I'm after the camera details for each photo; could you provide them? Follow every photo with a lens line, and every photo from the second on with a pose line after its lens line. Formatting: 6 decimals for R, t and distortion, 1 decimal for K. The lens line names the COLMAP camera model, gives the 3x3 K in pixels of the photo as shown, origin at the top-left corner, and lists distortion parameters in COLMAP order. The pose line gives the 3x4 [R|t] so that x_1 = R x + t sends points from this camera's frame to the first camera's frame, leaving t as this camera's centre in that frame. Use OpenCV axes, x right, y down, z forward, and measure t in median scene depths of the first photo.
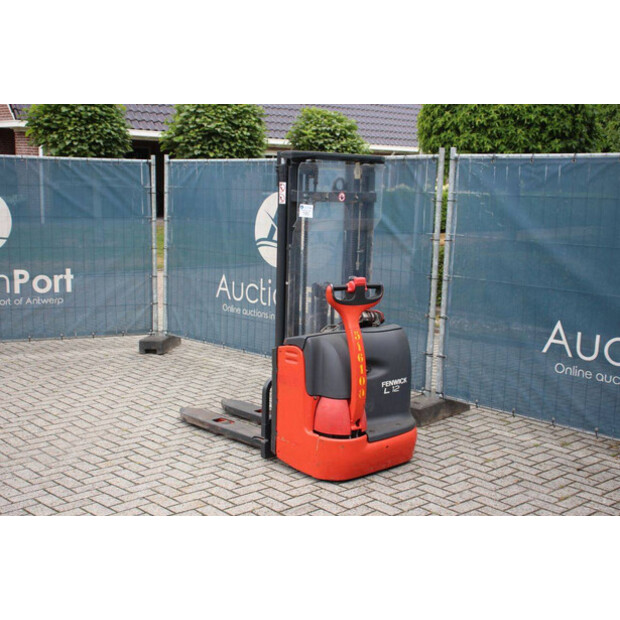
lens RADIAL K [[841.8, 0, 310.0], [0, 841.8, 310.0], [0, 0, 1]] dist [-0.012175, 0.433125]
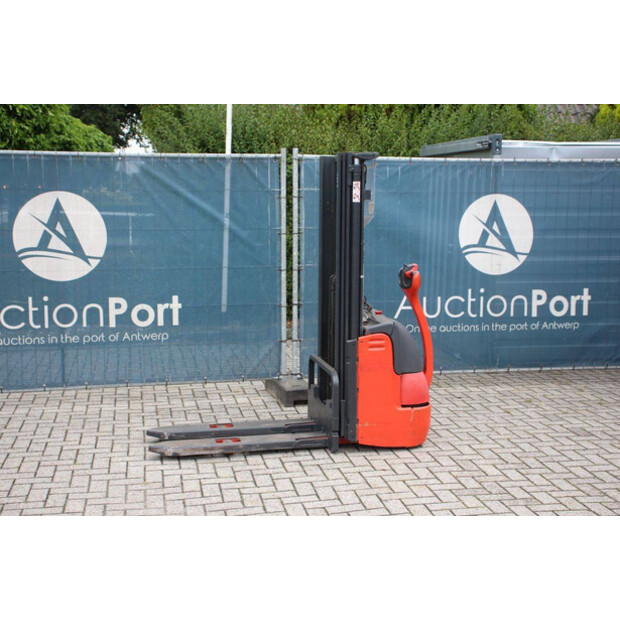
lens RADIAL K [[920.7, 0, 310.0], [0, 920.7, 310.0], [0, 0, 1]] dist [0.076896, 0.170487]
pose [[0.517840, -0.125529, 0.846217, -0.925415], [0.129667, 0.989264, 0.067400, -0.068133], [-0.845593, 0.074824, 0.528558, 0.392064]]
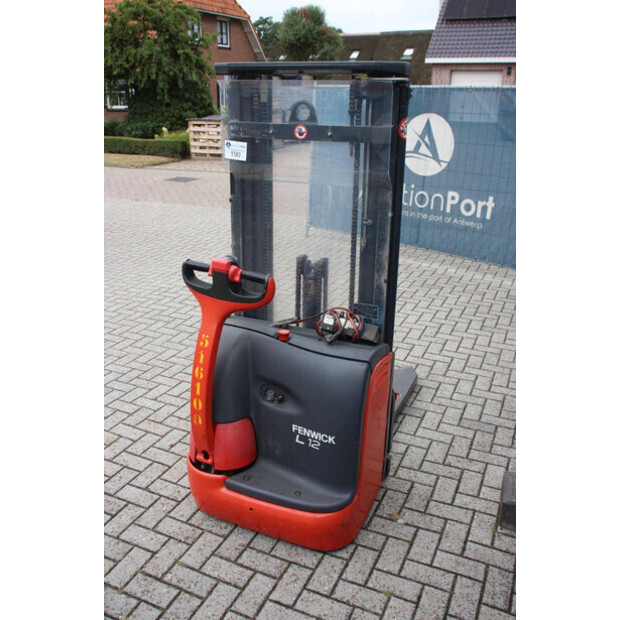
lens RADIAL K [[582.7, 0, 310.0], [0, 582.7, 310.0], [0, 0, 1]] dist [-0.130535, 0.169445]
pose [[0.395761, 0.301924, -0.867303, 0.415570], [-0.137360, 0.953249, 0.269164, -0.112164], [0.908023, 0.012608, 0.418731, 0.745481]]
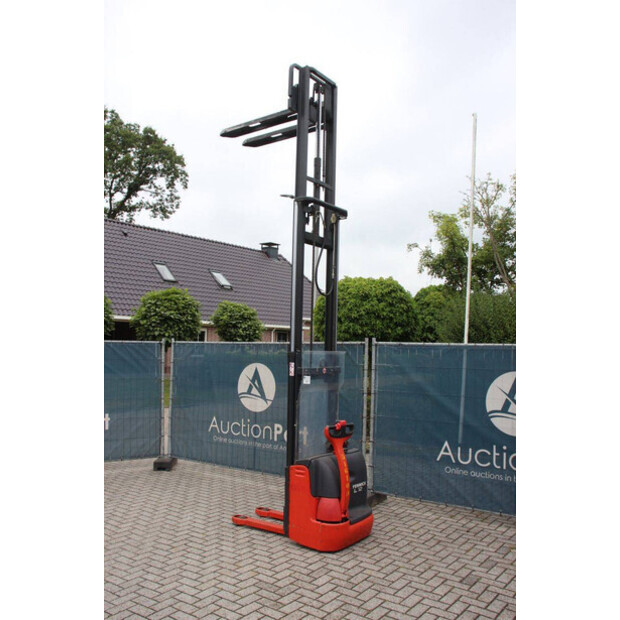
lens RADIAL K [[559.8, 0, 310.0], [0, 559.8, 310.0], [0, 0, 1]] dist [-0.149482, 0.180794]
pose [[0.981503, 0.007754, 0.191292, -0.179179], [0.032812, 0.977582, -0.207982, -0.022157], [-0.188616, 0.210412, 0.959245, -0.054644]]
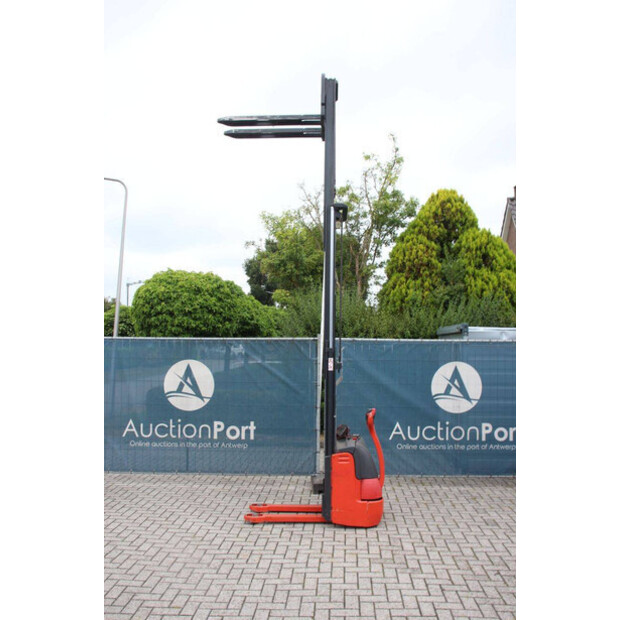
lens RADIAL K [[568.3, 0, 310.0], [0, 568.3, 310.0], [0, 0, 1]] dist [-0.131603, 0.144426]
pose [[0.709828, 0.028321, 0.703805, -0.774033], [0.110312, 0.982392, -0.150787, -0.067515], [-0.695683, 0.184671, 0.694206, 0.174335]]
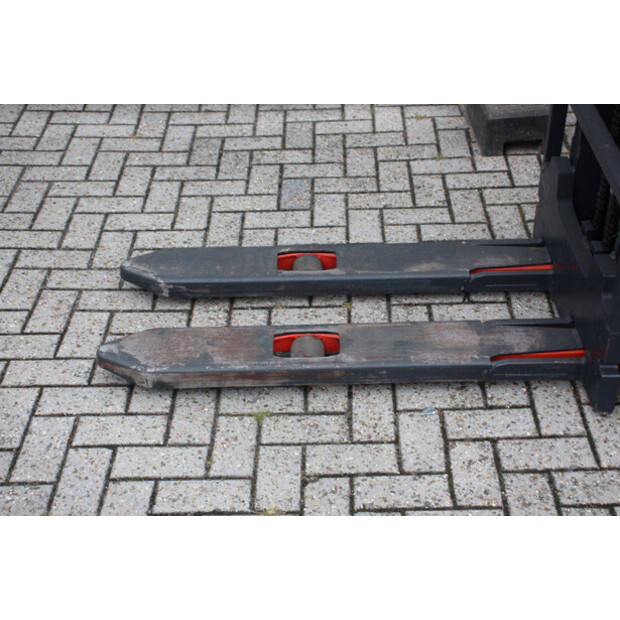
lens RADIAL K [[1040.1, 0, 310.0], [0, 1040.1, 310.0], [0, 0, 1]] dist [0.145951, 0.021179]
pose [[0.680529, -0.440748, 0.585339, -0.355909], [0.137637, 0.861530, 0.488694, -0.089991], [-0.719678, -0.252006, 0.646959, 0.753619]]
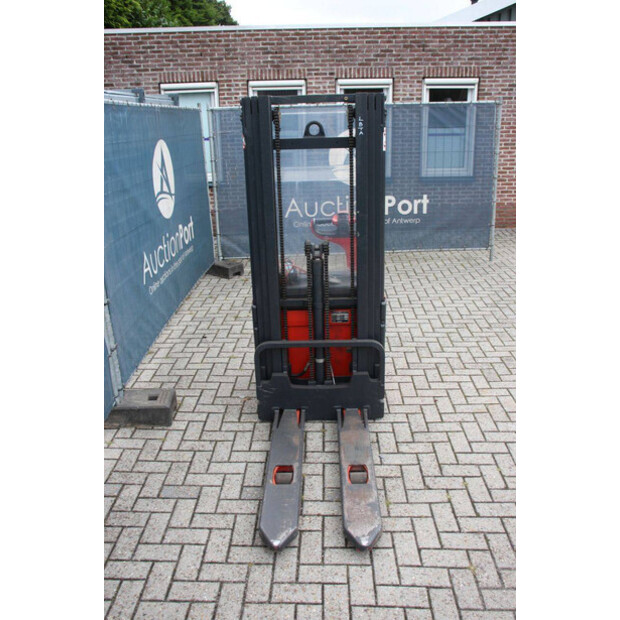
lens RADIAL K [[551.3, 0, 310.0], [0, 551.3, 310.0], [0, 0, 1]] dist [-0.153355, 0.165524]
pose [[-0.716088, -0.235668, 0.657023, -0.360639], [0.112388, 0.890070, 0.441752, -0.213497], [-0.688903, 0.390175, -0.610882, 1.304839]]
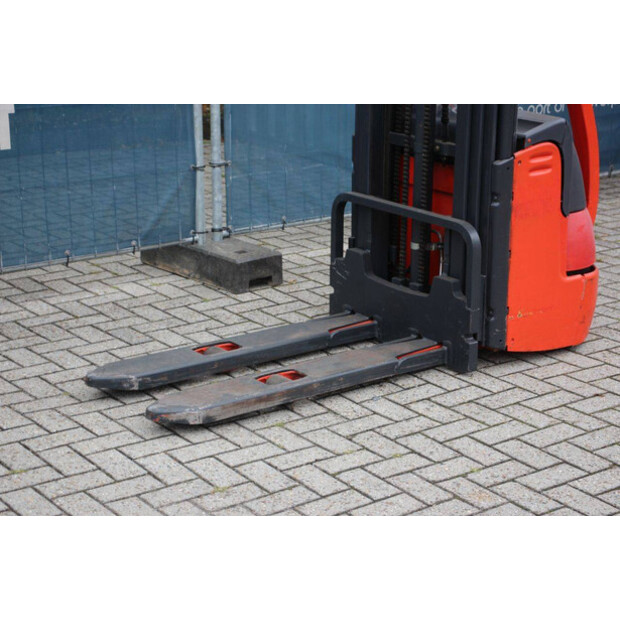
lens RADIAL K [[1464.8, 0, 310.0], [0, 1464.8, 310.0], [0, 0, 1]] dist [0.424976, 0.220251]
pose [[0.109608, -0.294943, 0.949207, -0.895311], [0.138552, 0.950172, 0.279244, -0.133573], [-0.984271, 0.100907, 0.145012, 0.892355]]
